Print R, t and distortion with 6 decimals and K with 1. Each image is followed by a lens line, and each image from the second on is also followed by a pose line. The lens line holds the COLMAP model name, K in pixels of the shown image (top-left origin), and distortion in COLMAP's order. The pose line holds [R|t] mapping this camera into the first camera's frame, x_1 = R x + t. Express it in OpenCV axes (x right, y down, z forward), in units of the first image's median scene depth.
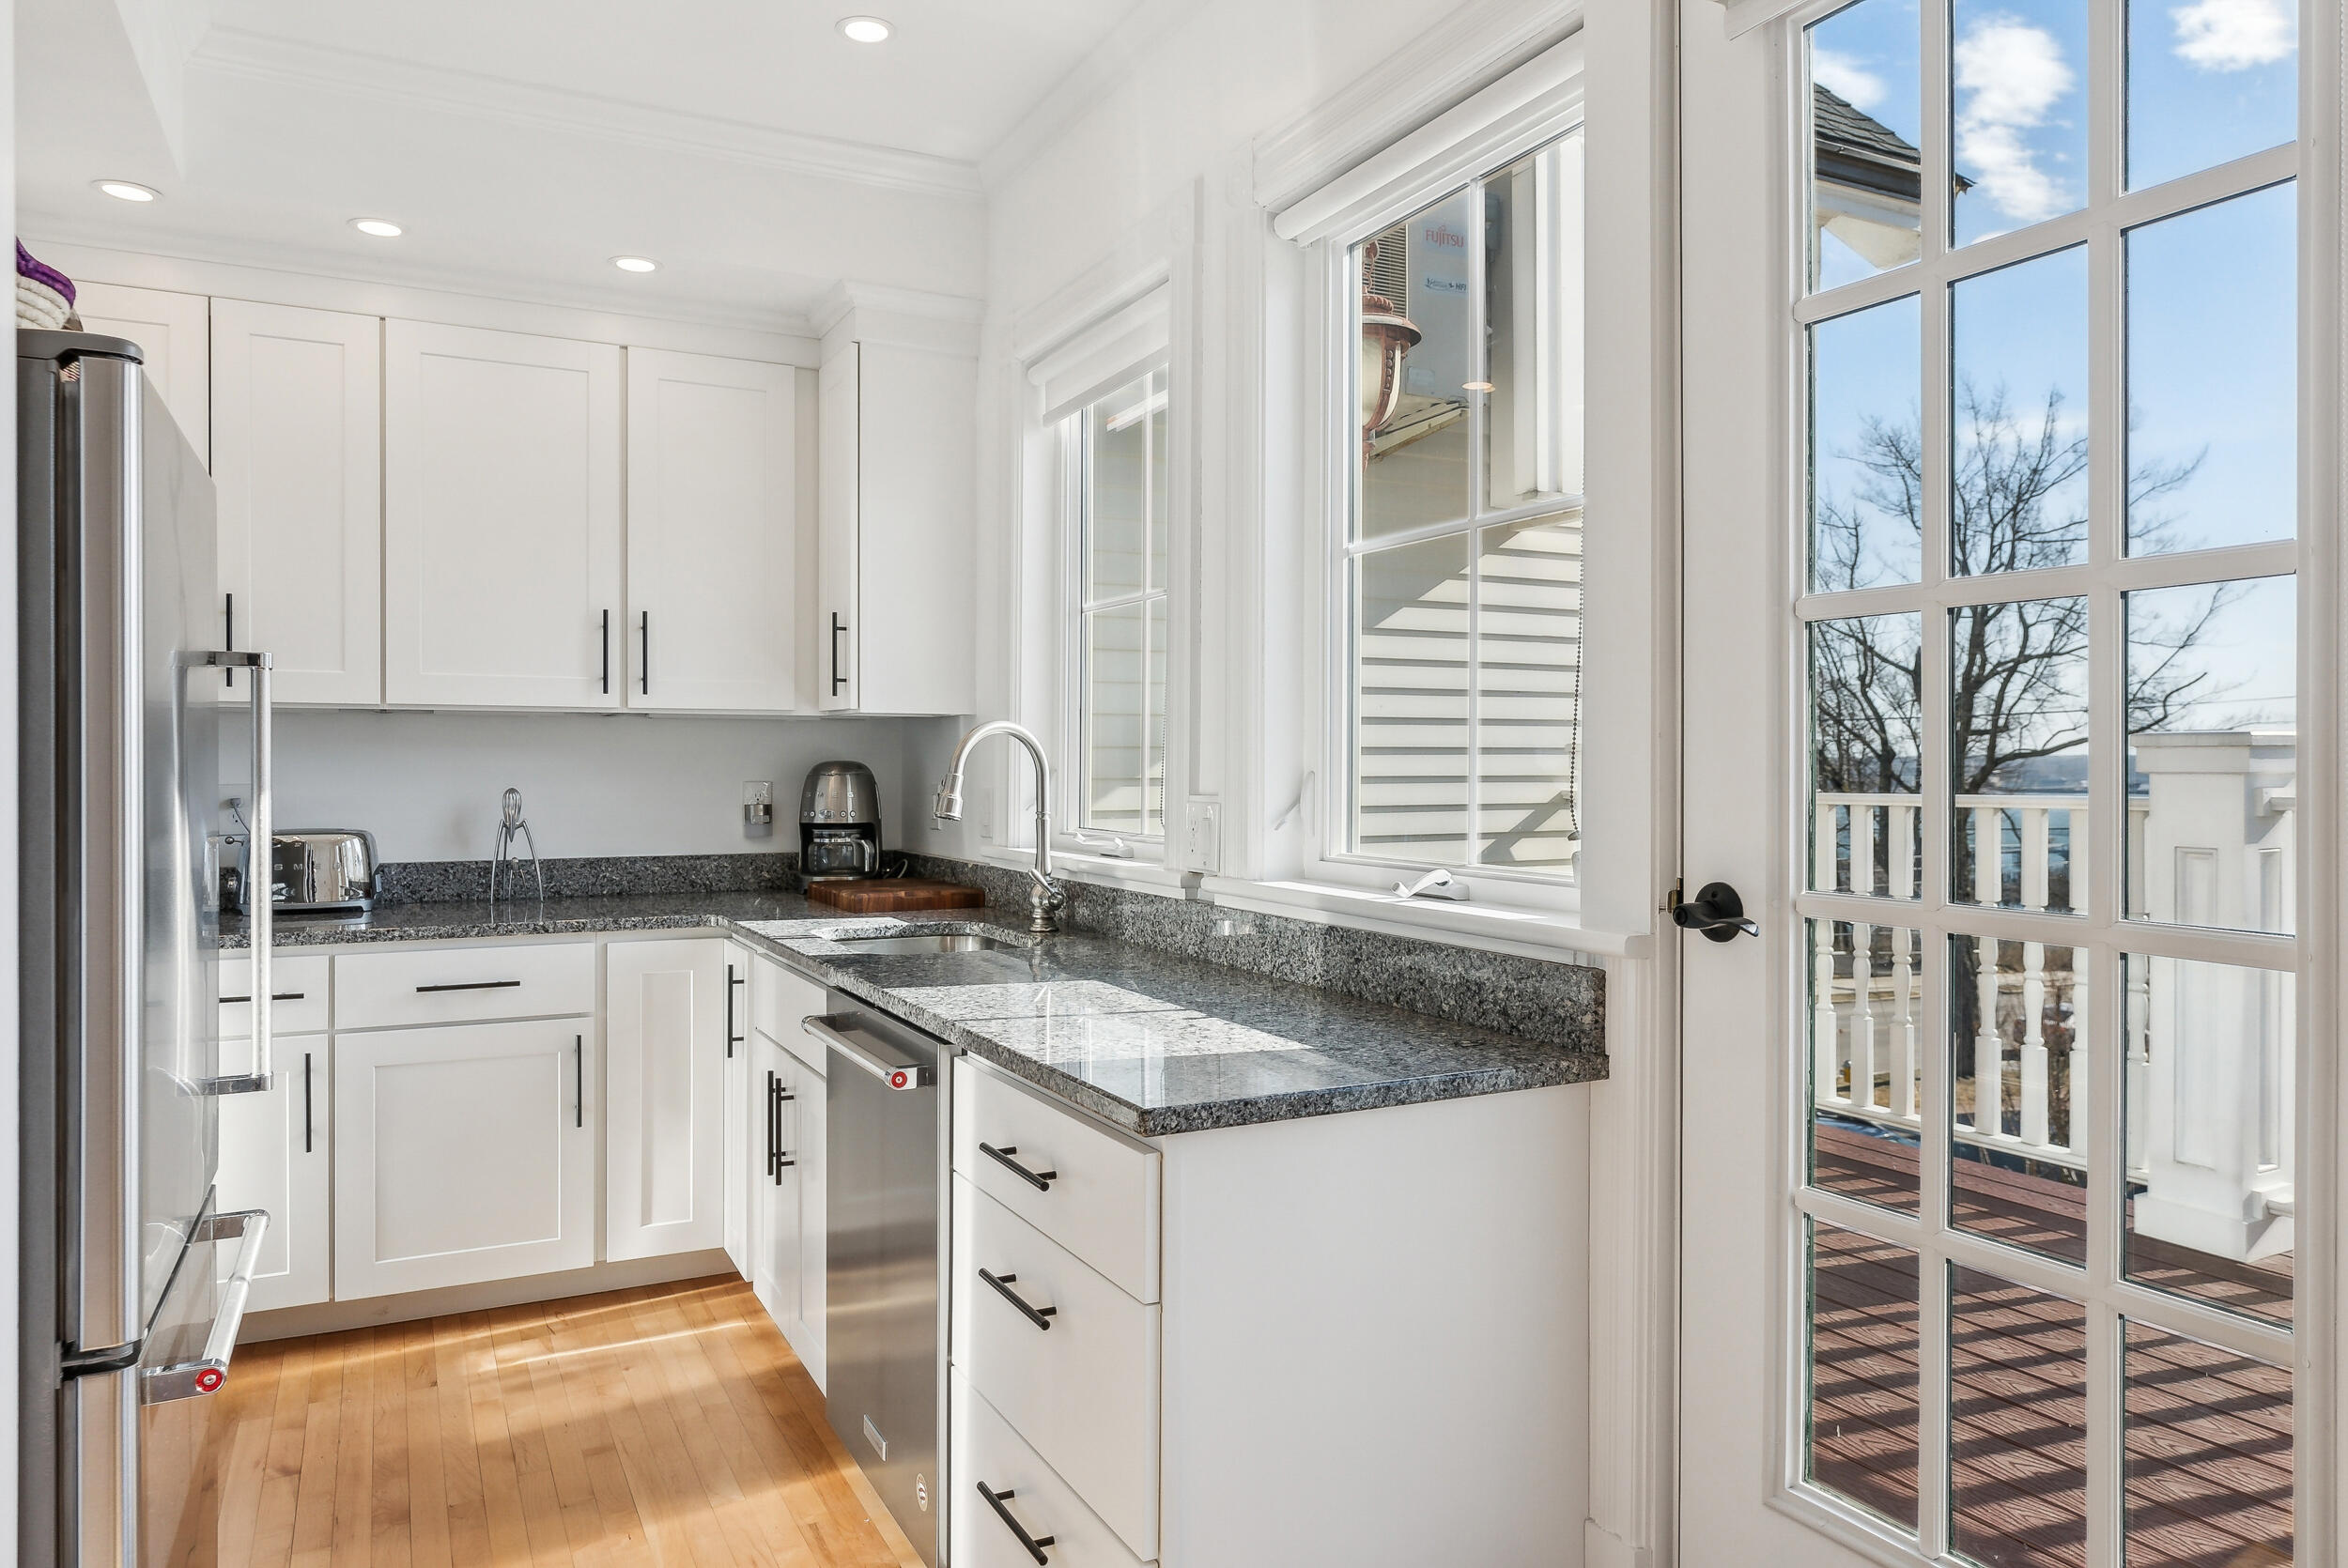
lens RADIAL K [[1520.7, 0, 1160.1], [0, 1520.7, 771.9], [0, 0, 1]] dist [-0.005614, 0.000009]
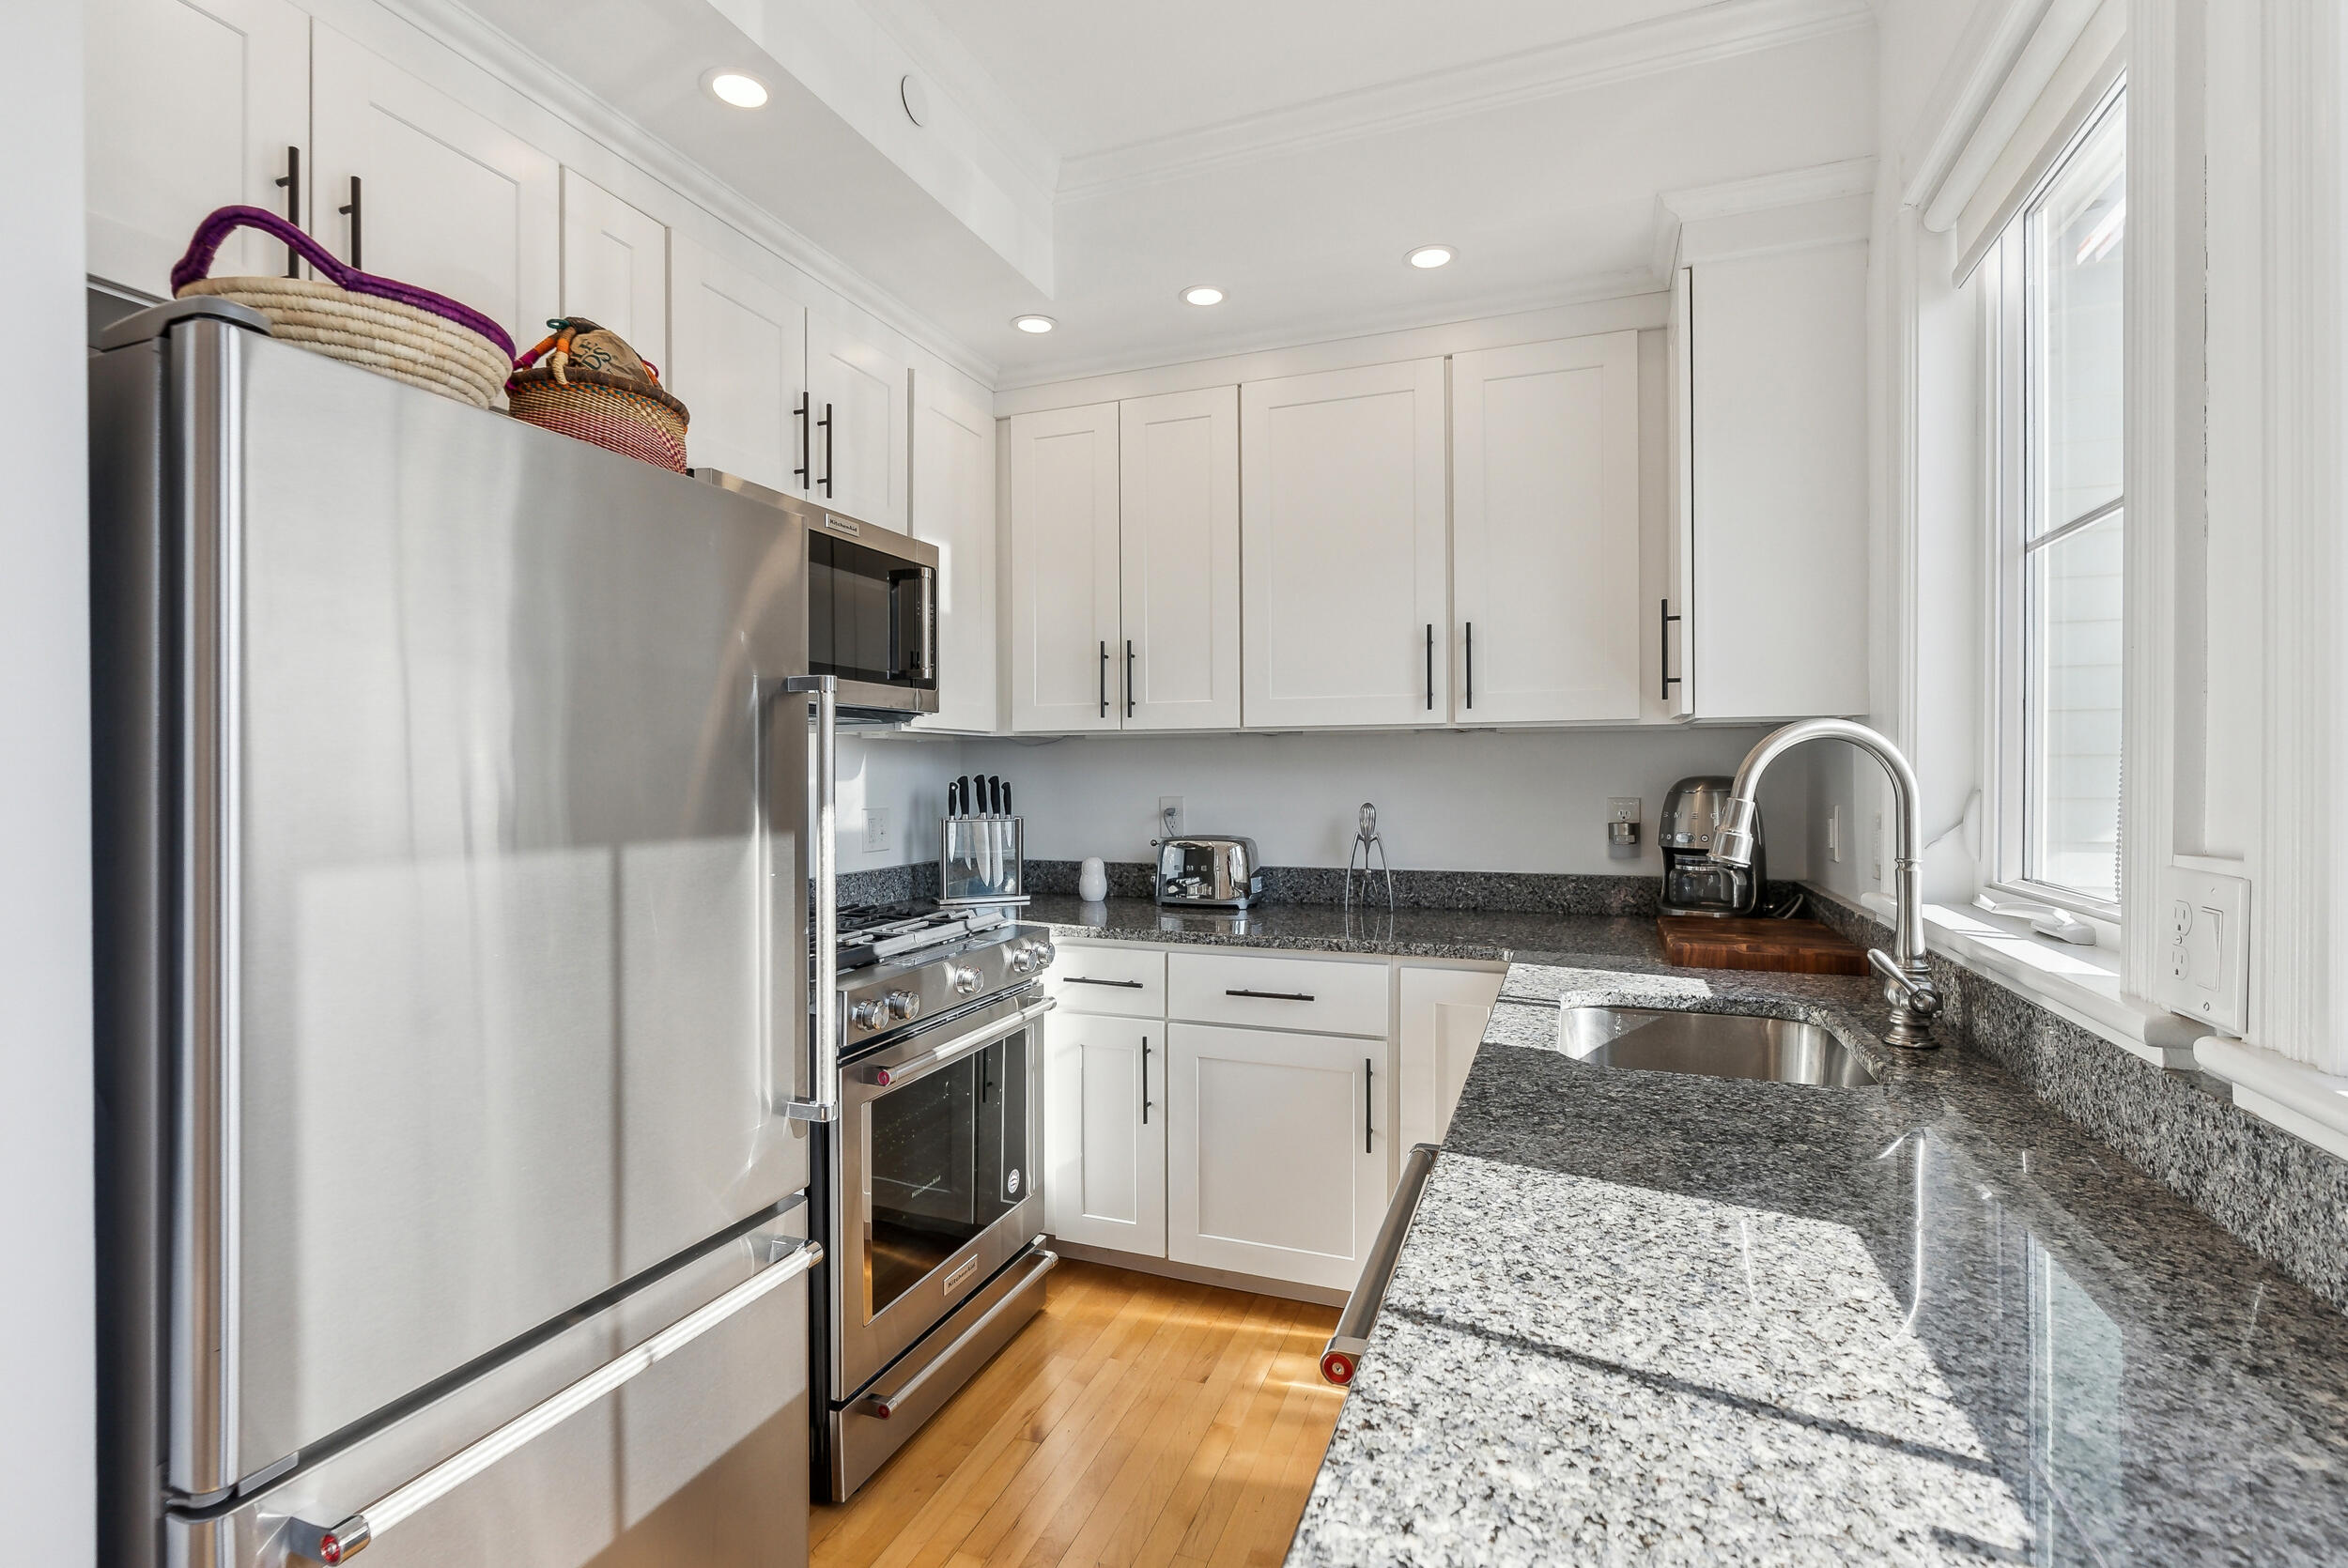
lens RADIAL K [[1083.9, 0, 1161.7], [0, 1083.9, 774.4], [0, 0, 1]] dist [-0.022364, 0.011033]
pose [[0.664646, -0.002708, -0.747154, 0.048730], [0.000365, 0.999994, -0.003300, -0.007490], [0.747158, 0.001921, 0.664643, 0.431019]]
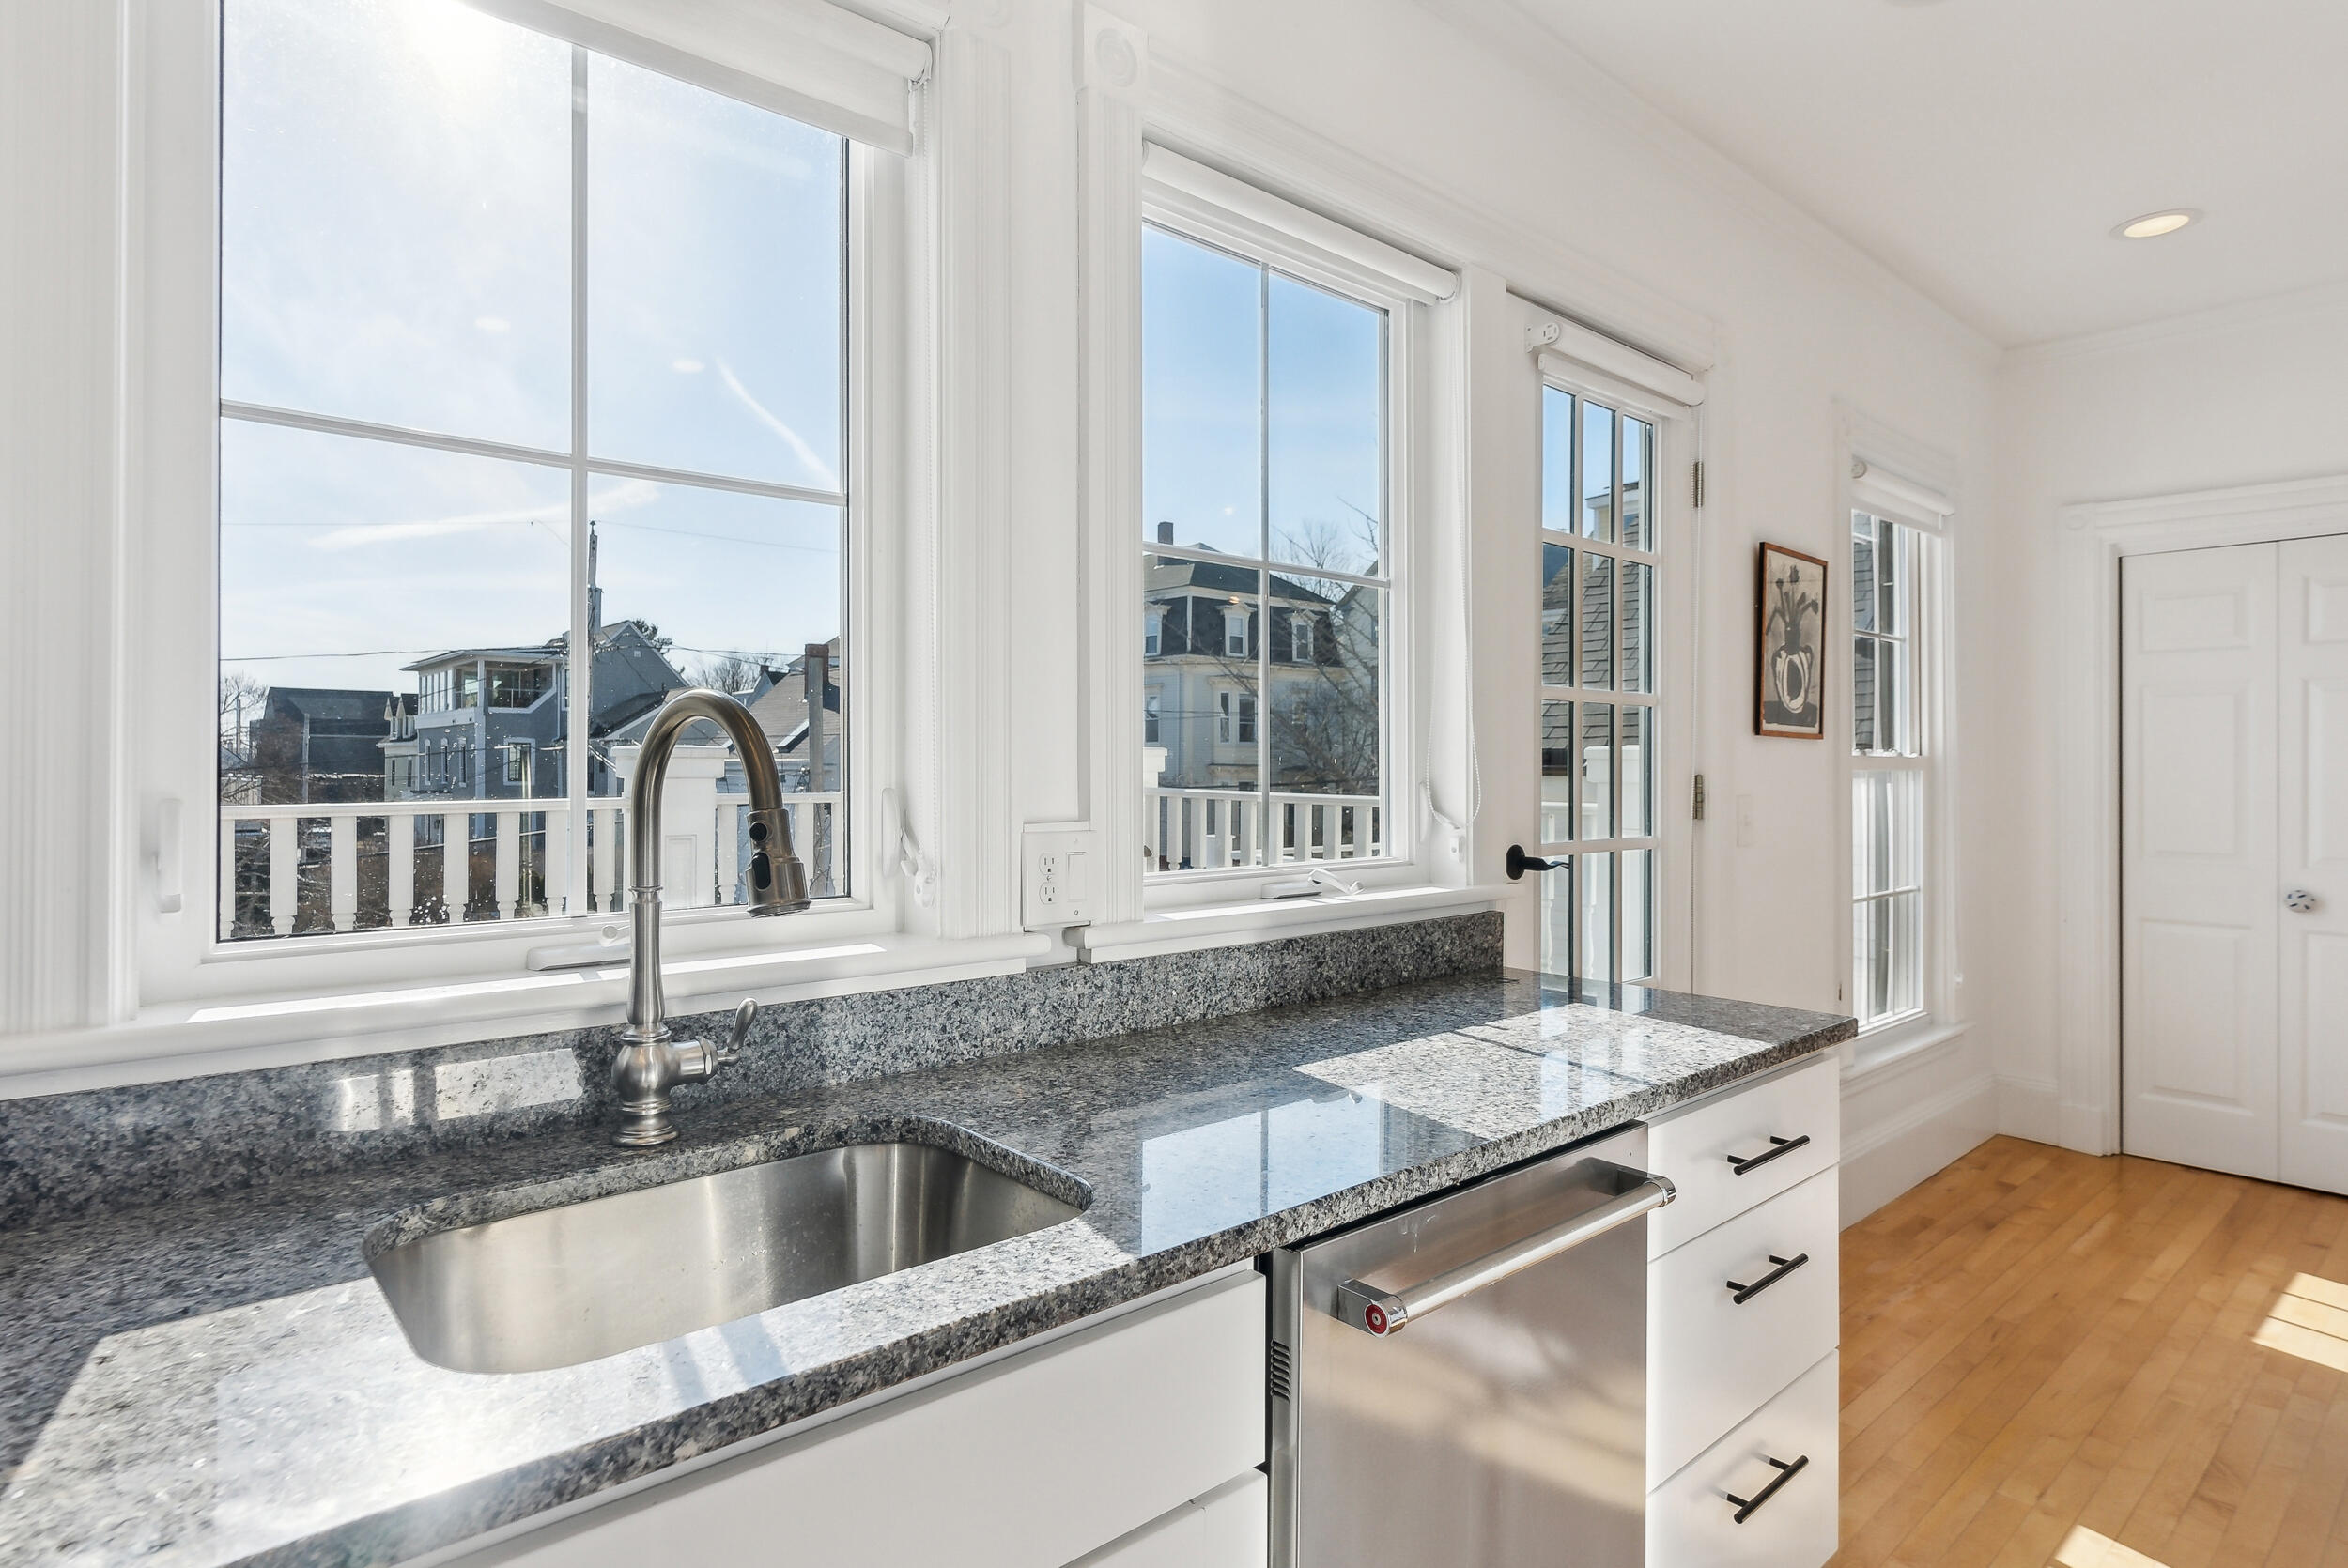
lens RADIAL K [[1234.1, 0, 1176.7], [0, 1234.1, 768.3], [0, 0, 1]] dist [-0.000096, 0.000333]
pose [[-0.246886, -0.002549, 0.969041, -0.449639], [0.002225, 0.999992, 0.003197, -0.009925], [-0.969042, 0.002945, -0.246879, 0.869294]]
